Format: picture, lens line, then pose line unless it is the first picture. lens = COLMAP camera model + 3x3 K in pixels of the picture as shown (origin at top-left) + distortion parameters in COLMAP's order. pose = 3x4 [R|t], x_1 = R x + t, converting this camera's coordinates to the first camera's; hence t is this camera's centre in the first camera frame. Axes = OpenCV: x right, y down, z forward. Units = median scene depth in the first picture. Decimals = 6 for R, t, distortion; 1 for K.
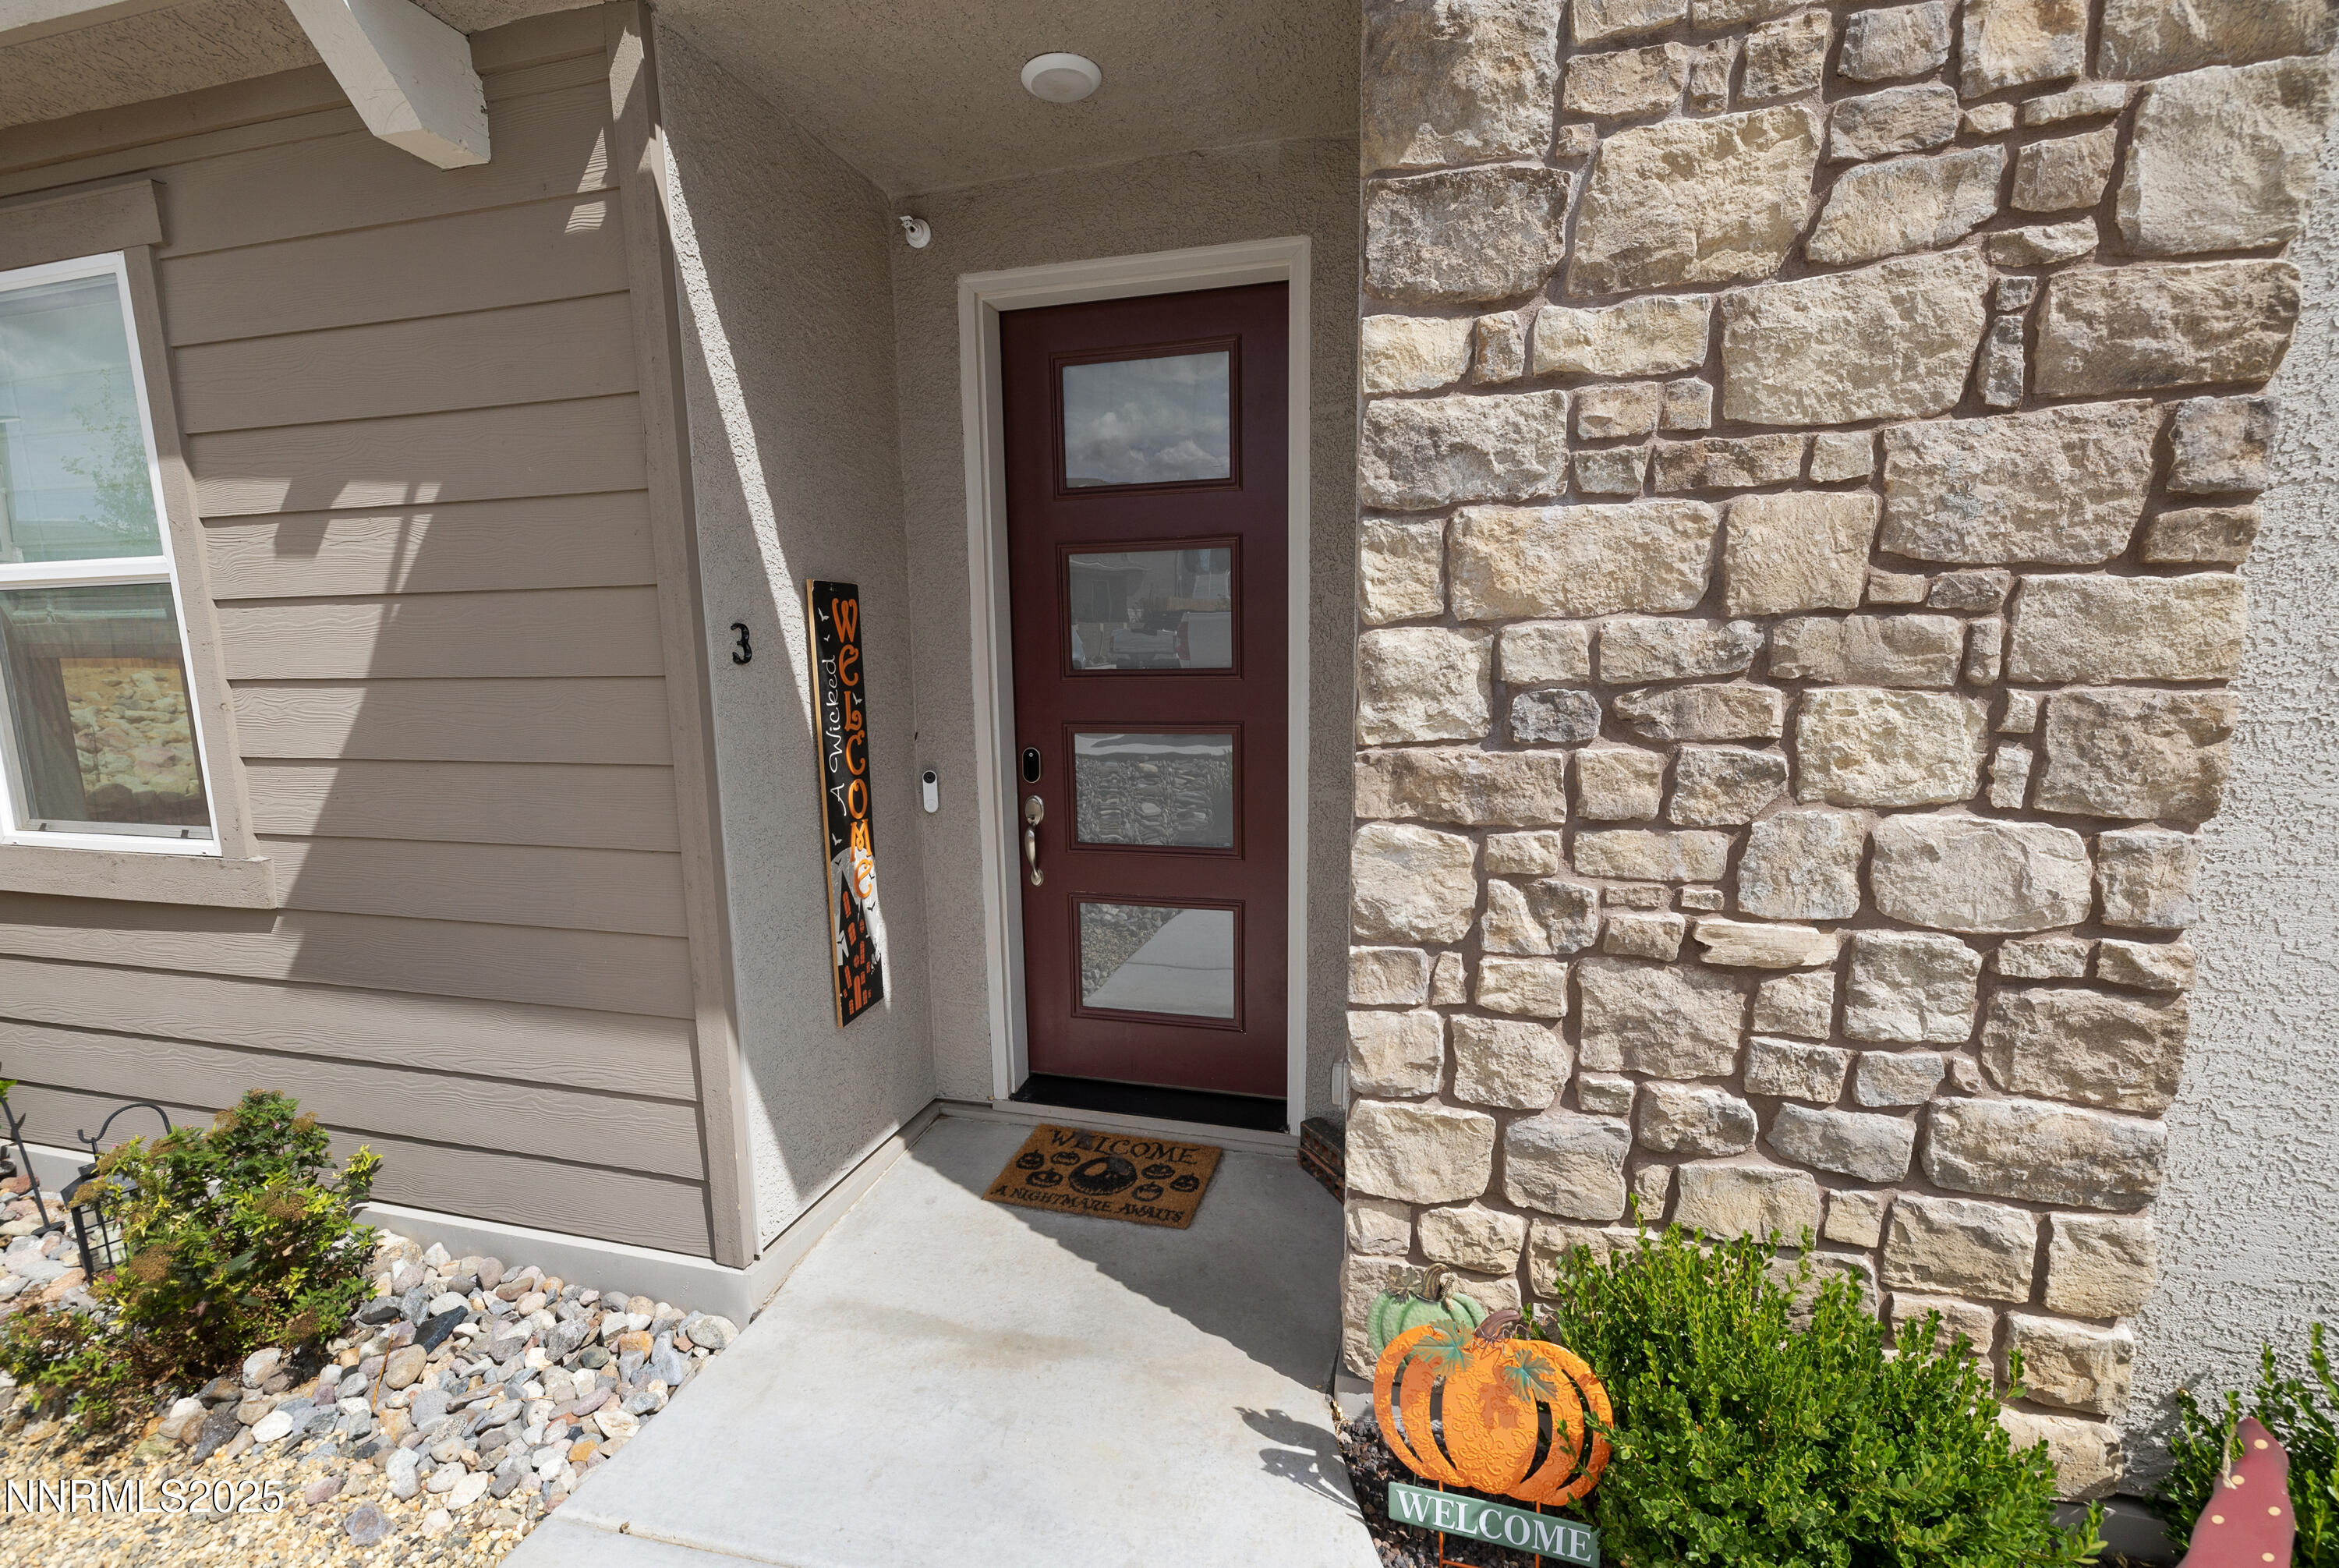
lens RADIAL K [[999.9, 0, 1170.7], [0, 999.9, 757.9], [0, 0, 1]] dist [0.000501, 0.000058]
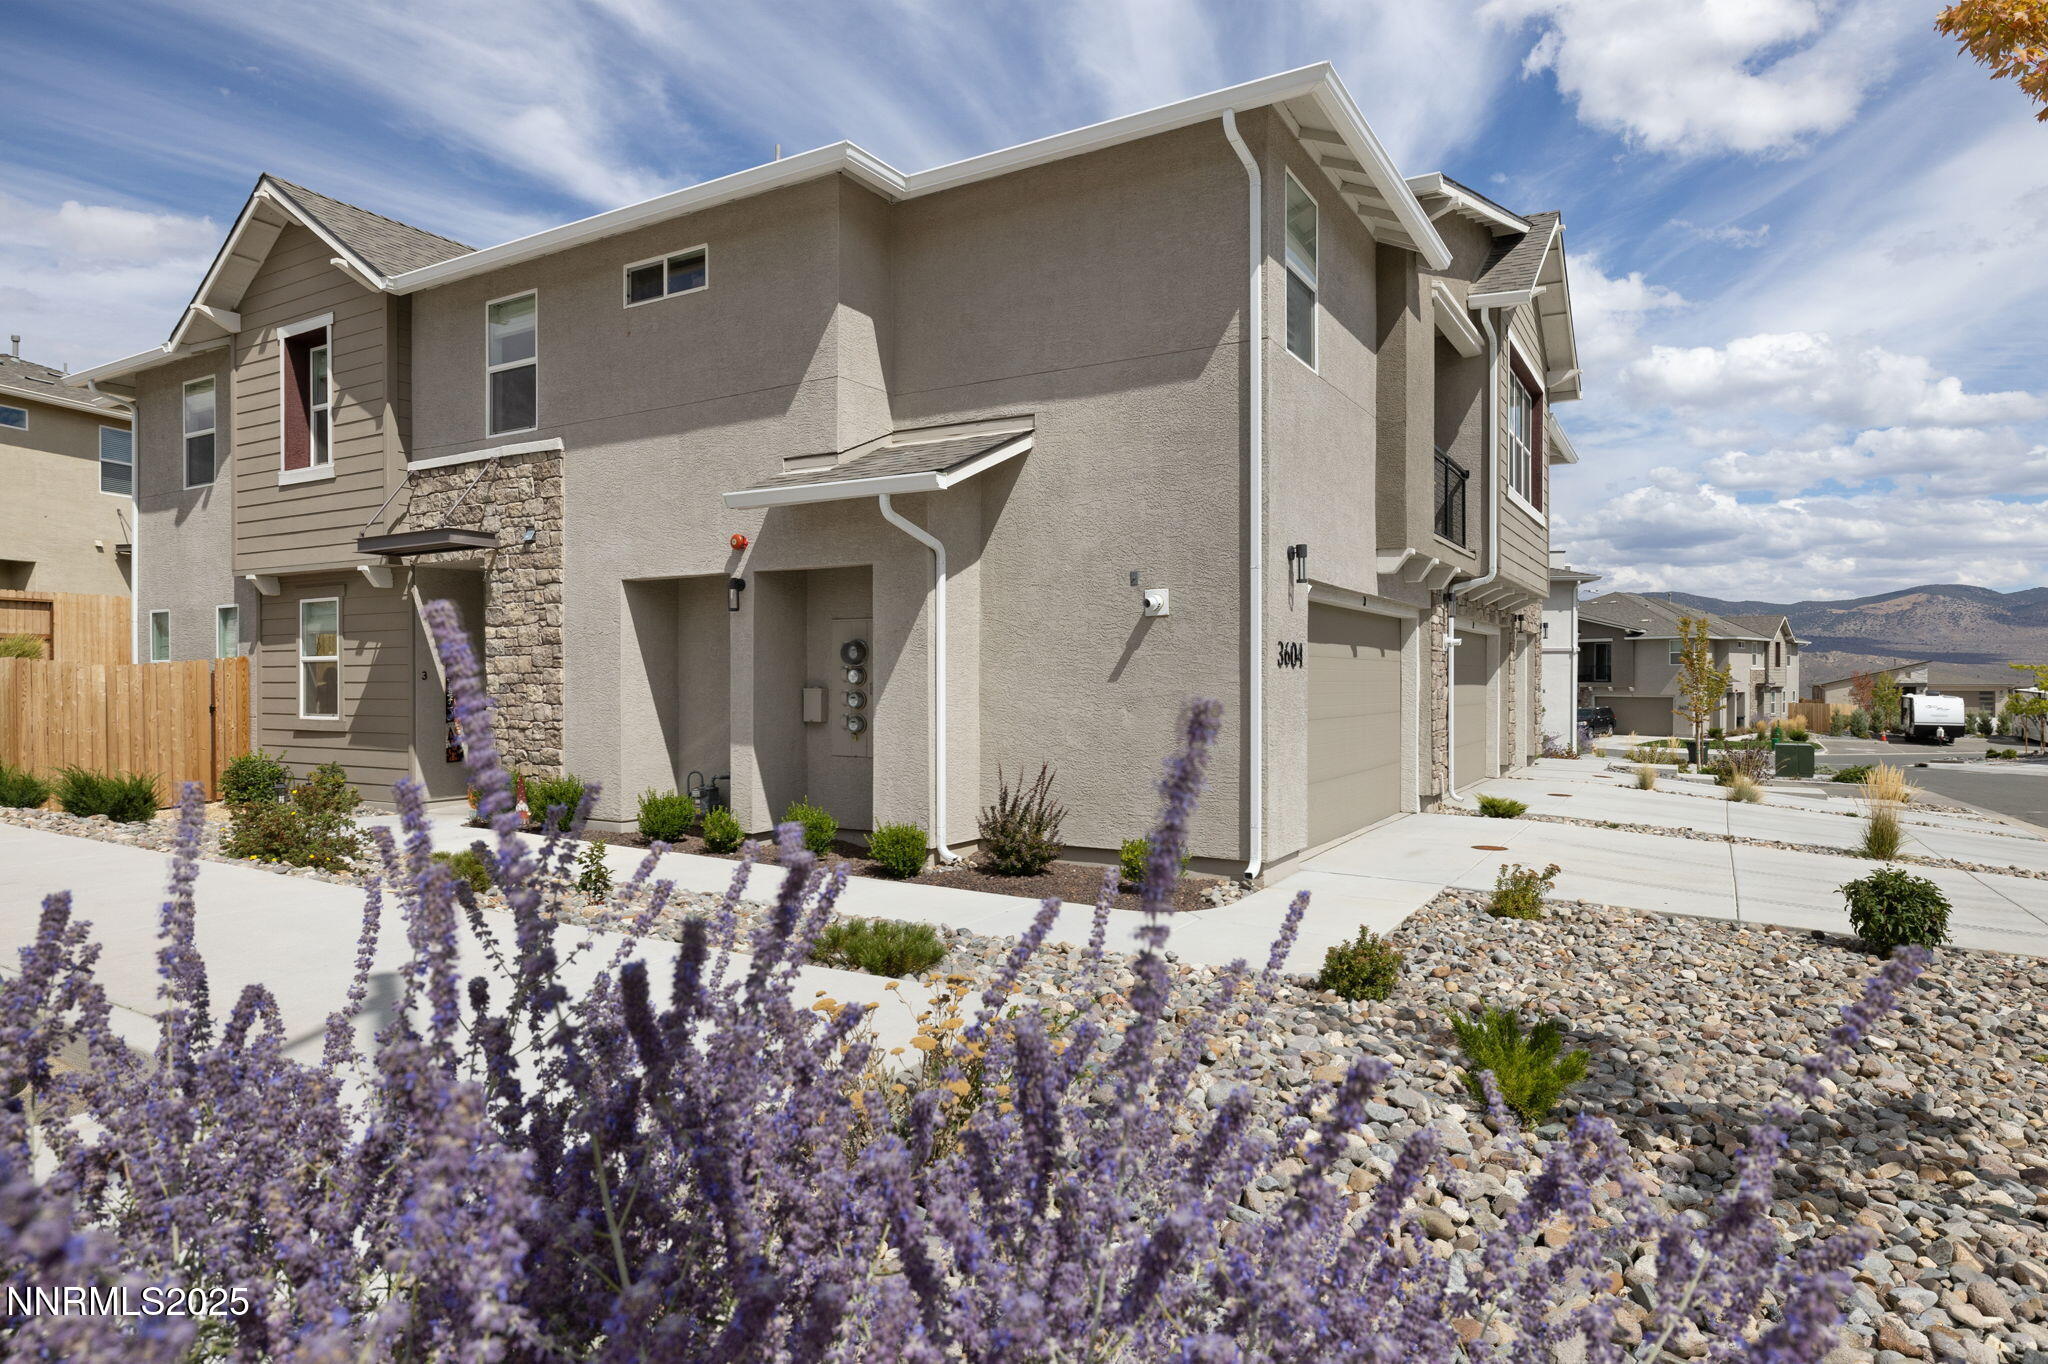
lens RADIAL K [[1158.0, 0, 1024.0], [0, 1158.0, 682.0], [0, 0, 1]] dist [0.000999, 0.000124]
pose [[0.962423, 0.019473, -0.270857, 3.772181], [-0.054026, 0.991217, -0.120703, 0.425280], [0.266128, 0.130801, 0.955022, -3.503947]]
